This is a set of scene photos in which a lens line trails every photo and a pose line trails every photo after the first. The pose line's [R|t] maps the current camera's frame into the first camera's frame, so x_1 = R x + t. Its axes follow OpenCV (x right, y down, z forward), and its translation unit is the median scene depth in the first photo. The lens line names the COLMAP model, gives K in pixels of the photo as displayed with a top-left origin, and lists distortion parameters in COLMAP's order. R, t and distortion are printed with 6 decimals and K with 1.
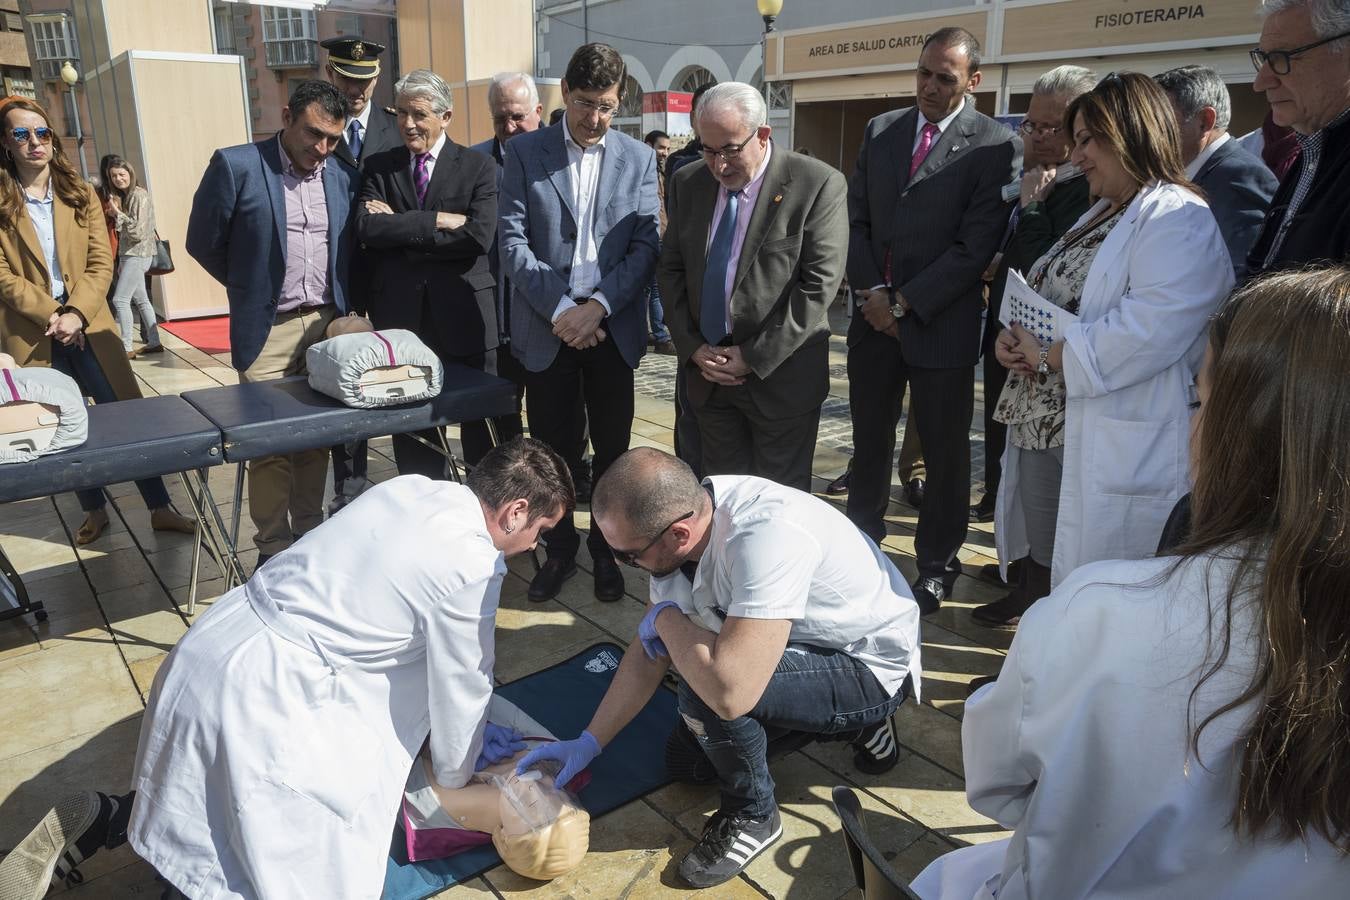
lens RADIAL K [[898.8, 0, 671.8], [0, 898.8, 457.6], [0, 0, 1]] dist [-0.086738, 0.043409]
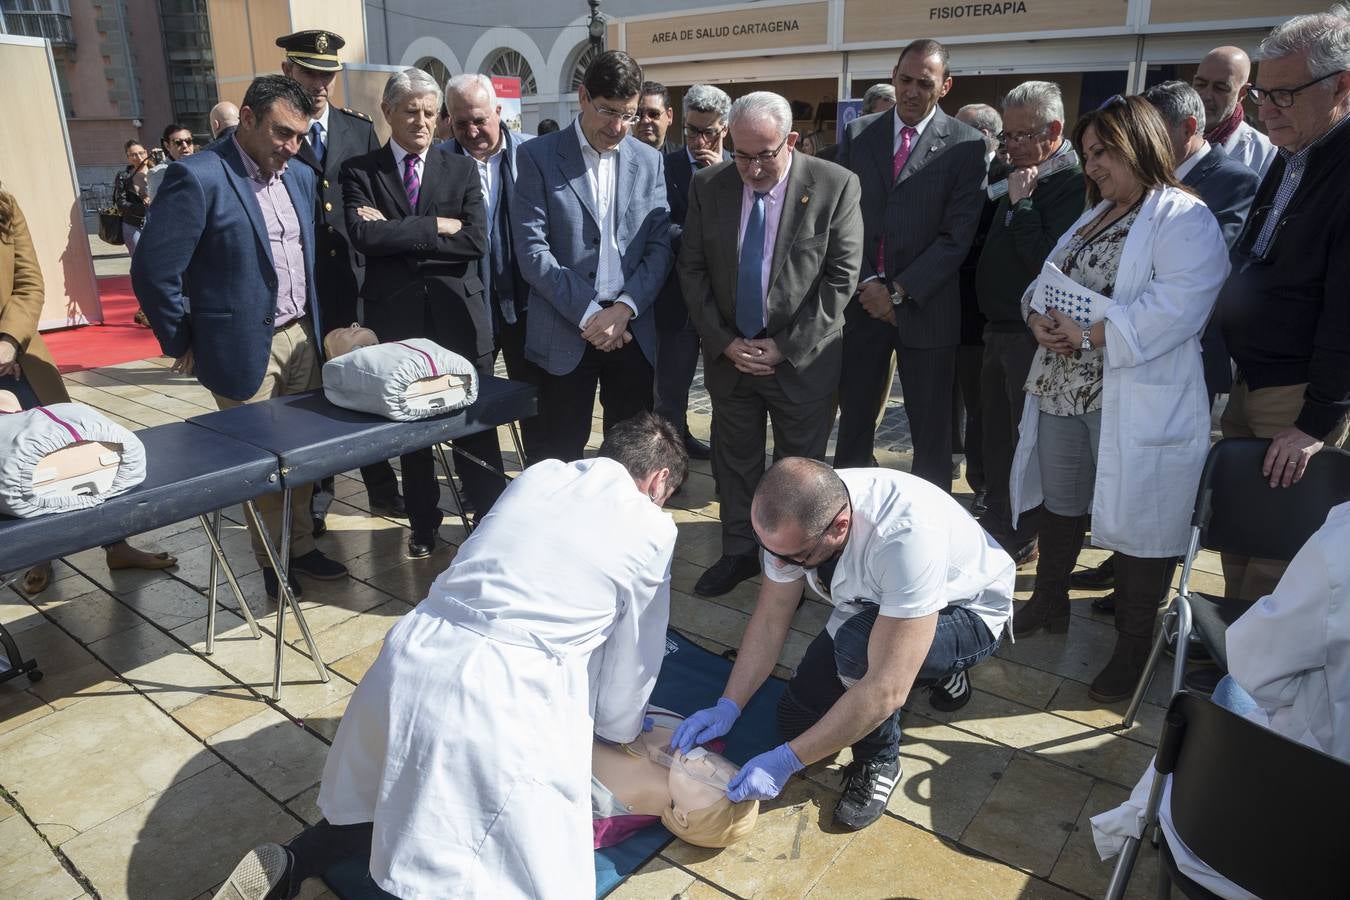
lens RADIAL K [[900.4, 0, 675.3], [0, 900.4, 446.0], [0, 0, 1]] dist [-0.054741, 0.001815]
pose [[0.975580, -0.080171, 0.204489, -0.272231], [0.078656, 0.996781, 0.015541, -0.021136], [-0.205077, 0.000923, 0.978745, -0.035584]]
